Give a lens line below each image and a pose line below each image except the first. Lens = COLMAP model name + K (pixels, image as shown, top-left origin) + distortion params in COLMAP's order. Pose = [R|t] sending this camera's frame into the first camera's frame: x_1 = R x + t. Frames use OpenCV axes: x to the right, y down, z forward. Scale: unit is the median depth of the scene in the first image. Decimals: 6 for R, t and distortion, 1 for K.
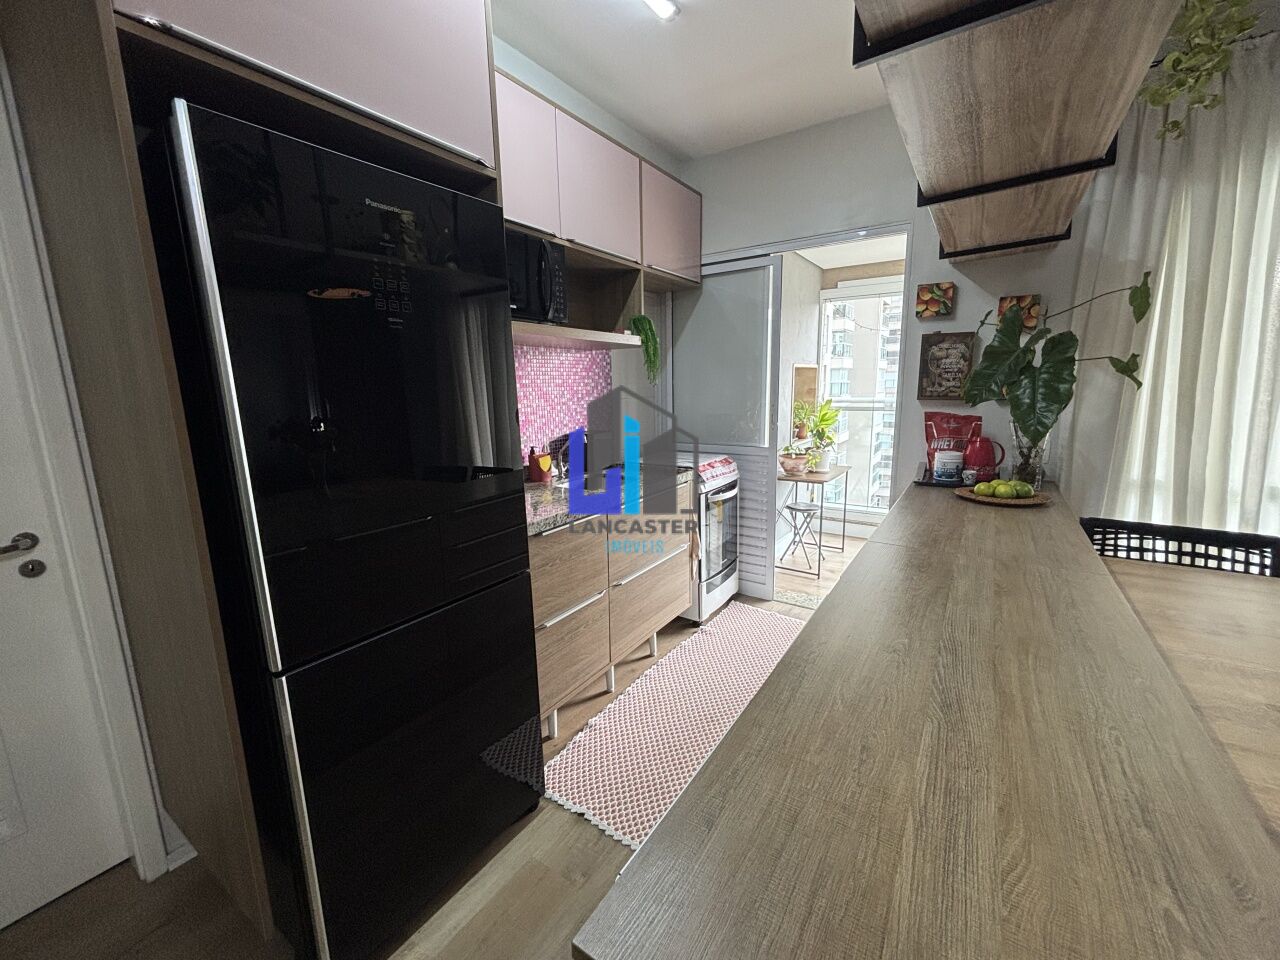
lens RADIAL K [[517.7, 0, 635.1], [0, 517.7, 476.9], [0, 0, 1]] dist [0.002509, -0.000136]
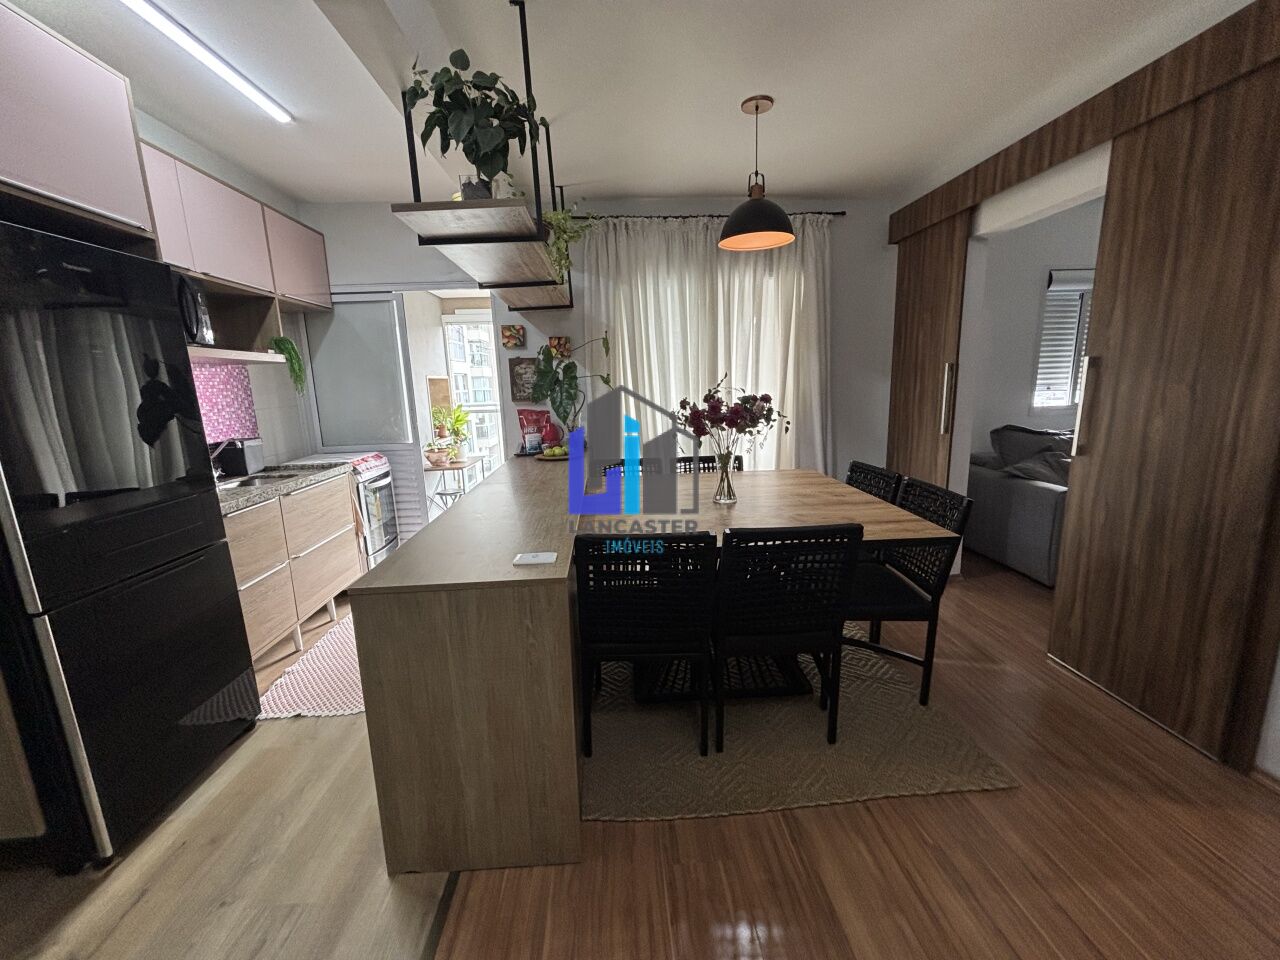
lens RADIAL K [[518.6, 0, 641.9], [0, 518.6, 477.0], [0, 0, 1]] dist [-0.000210, 0.000441]
pose [[0.788785, -0.117445, 0.603345, -0.089520], [0.125994, 0.991627, 0.028308, 0.073227], [-0.601618, 0.053689, 0.796978, -0.411973]]
